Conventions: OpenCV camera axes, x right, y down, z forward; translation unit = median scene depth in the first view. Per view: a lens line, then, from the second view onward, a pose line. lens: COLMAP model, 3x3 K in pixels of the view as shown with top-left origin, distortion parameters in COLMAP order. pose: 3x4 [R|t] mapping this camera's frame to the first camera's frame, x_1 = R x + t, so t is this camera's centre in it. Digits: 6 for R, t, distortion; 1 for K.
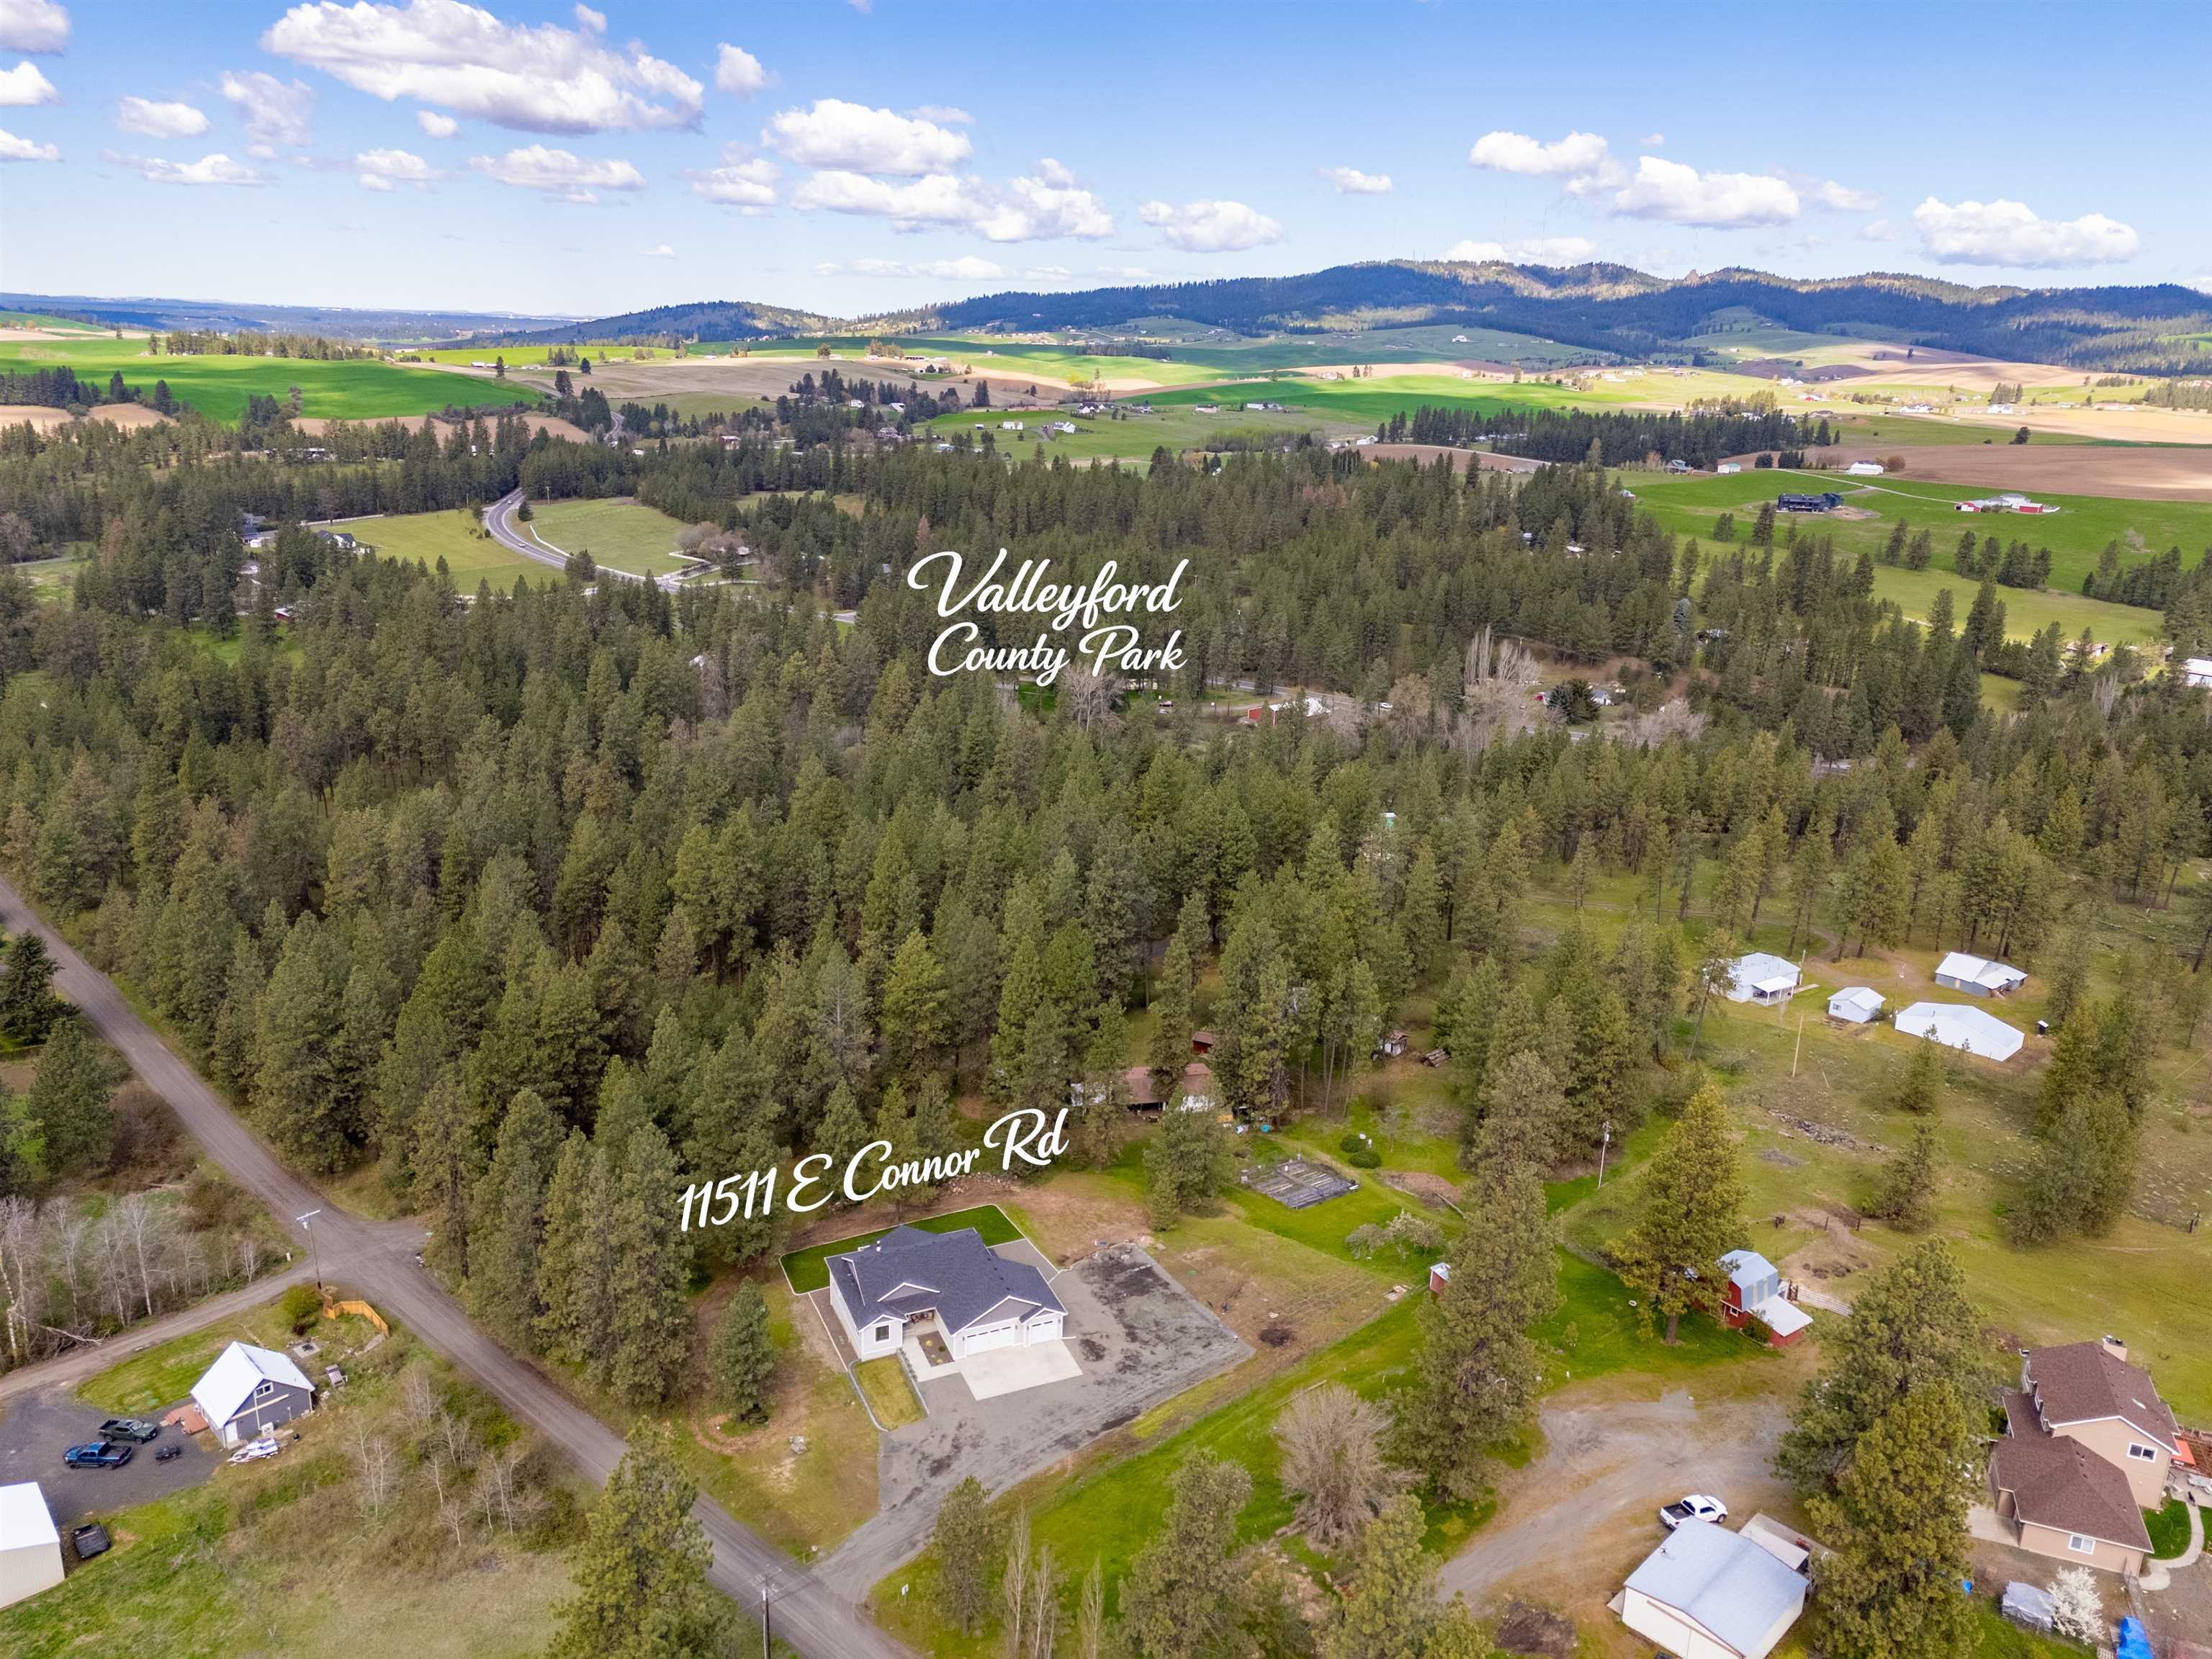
lens RADIAL K [[1650.5, 0, 1099.5], [0, 1650.5, 831.2], [0, 0, 1]] dist [0.068635, -0.054284]
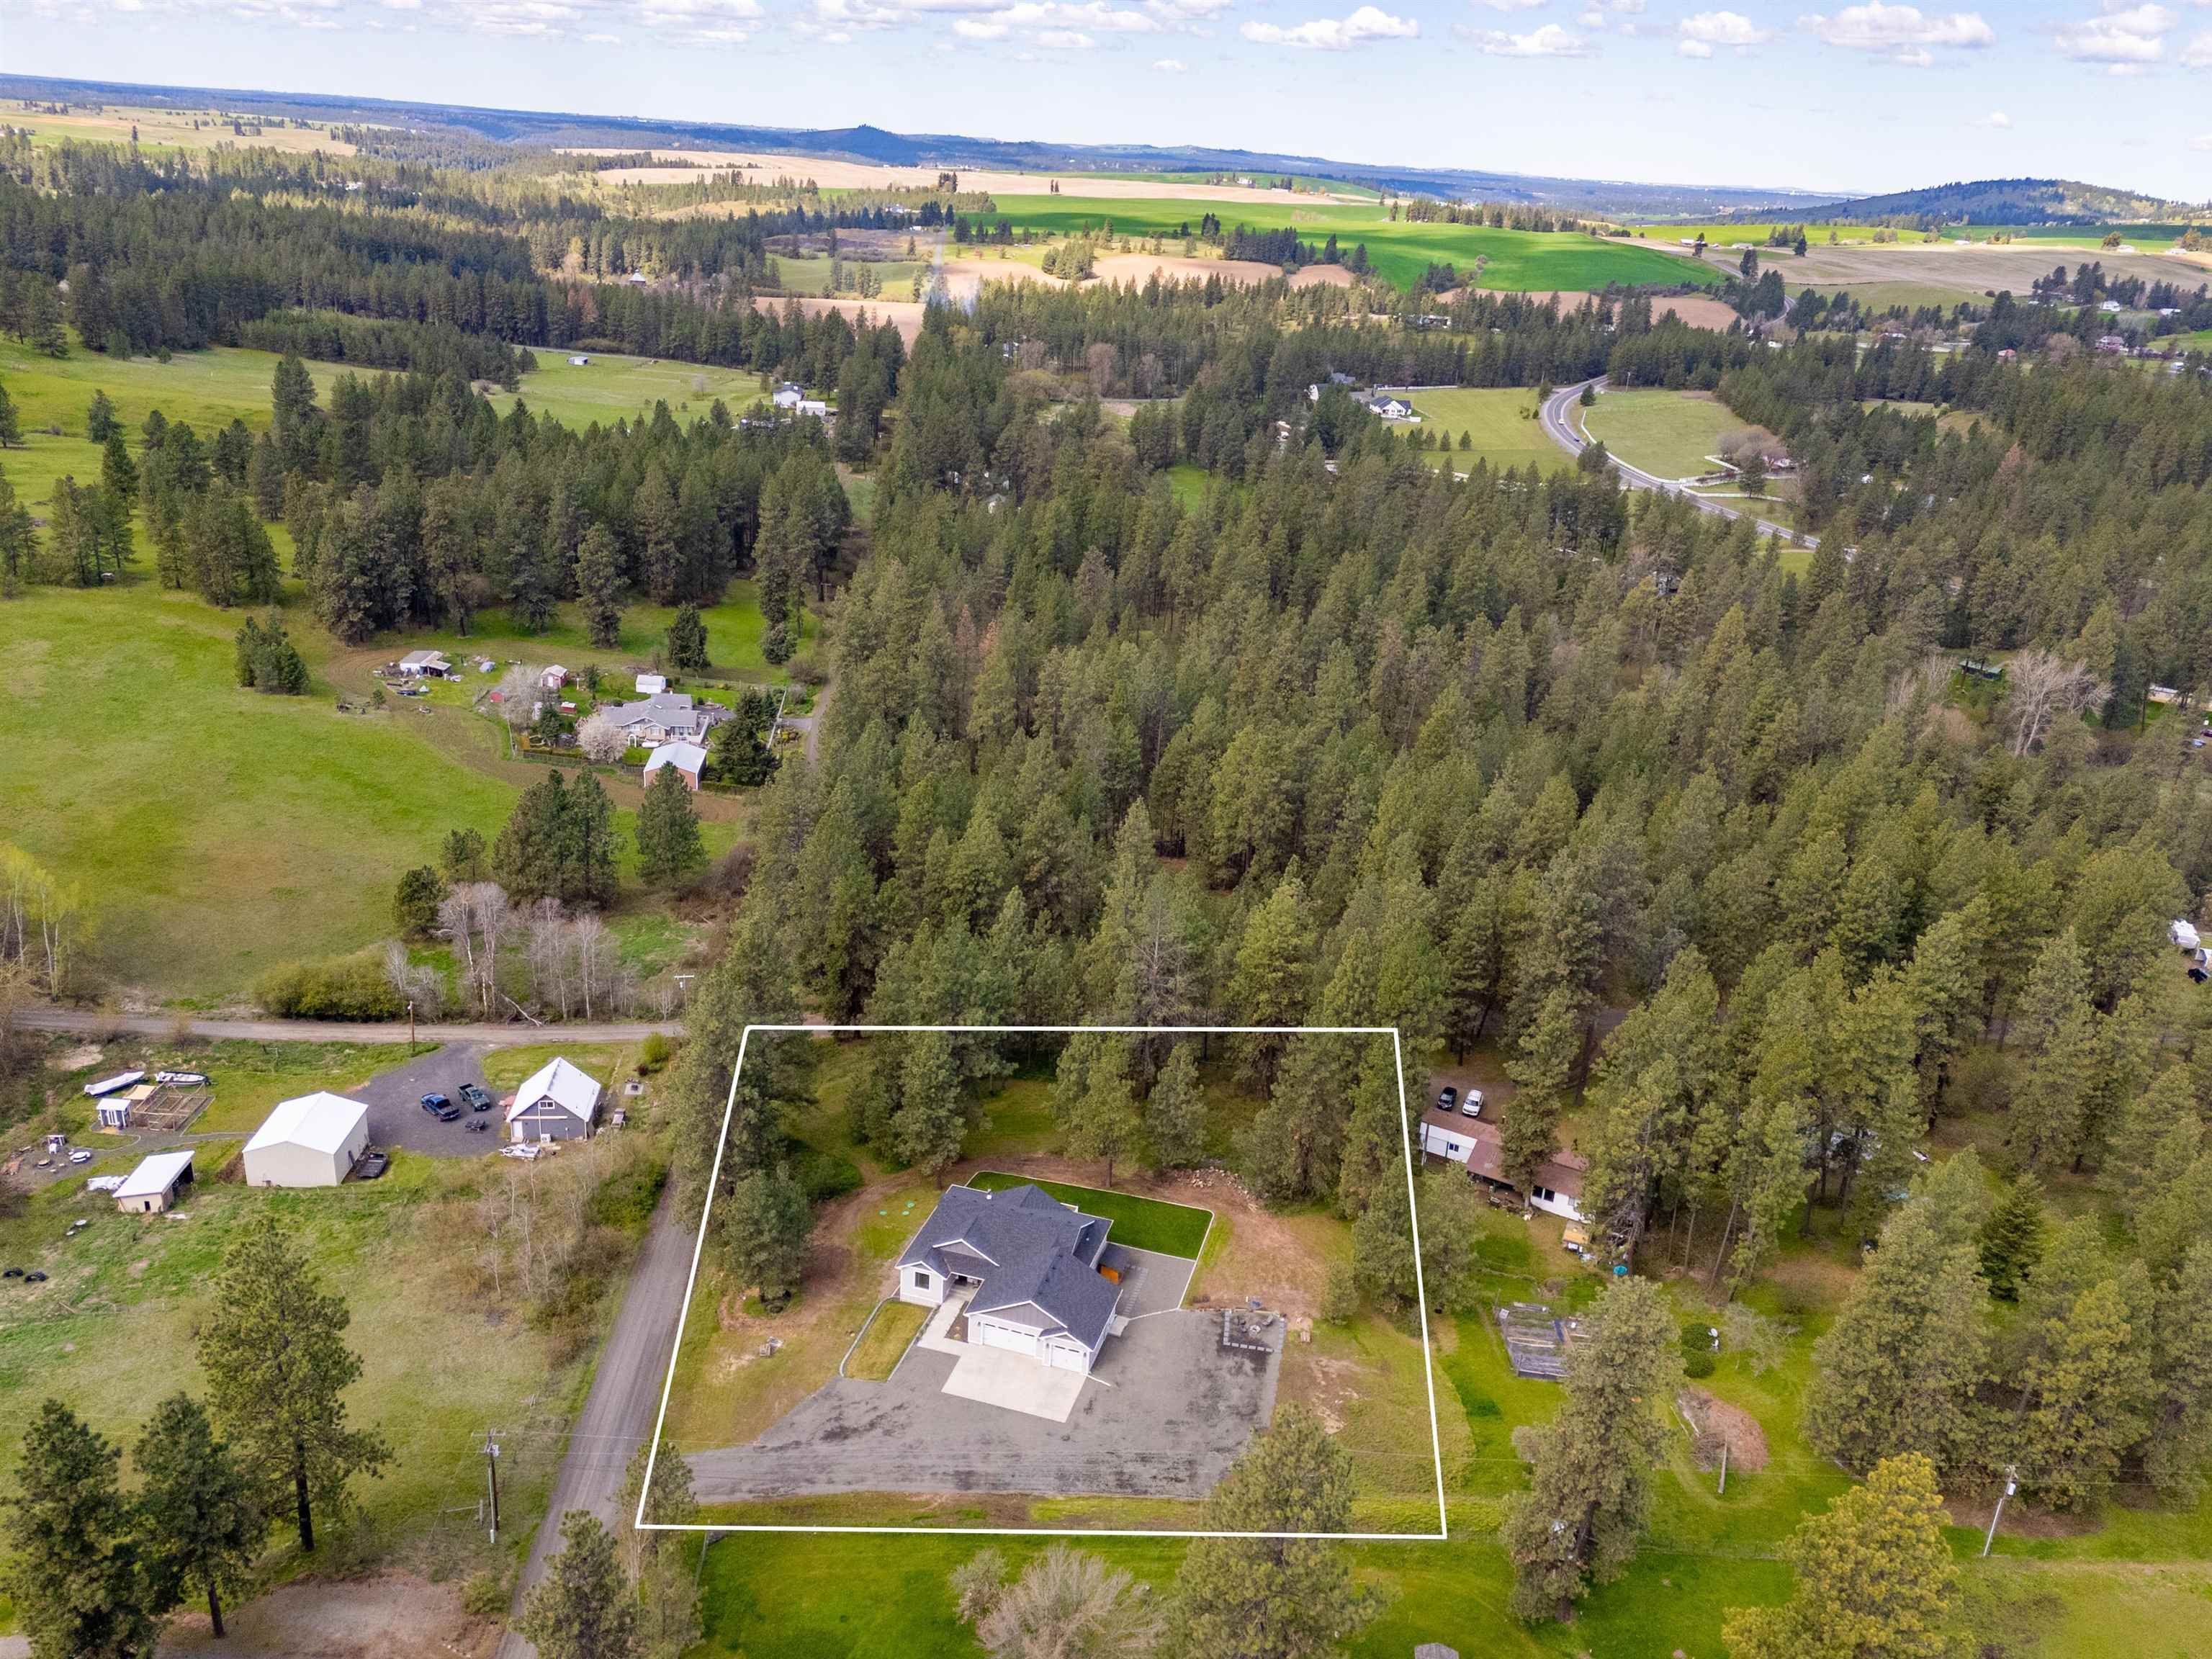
lens RADIAL K [[1728.7, 0, 1106.0], [0, 1728.7, 829.5], [0, 0, 1]] dist [0.074282, -0.060845]
pose [[0.762362, 0.252644, -0.595798, 0.339721], [-0.223782, 0.966769, 0.123608, -0.057721], [0.607228, 0.039095, 0.793565, 0.224041]]
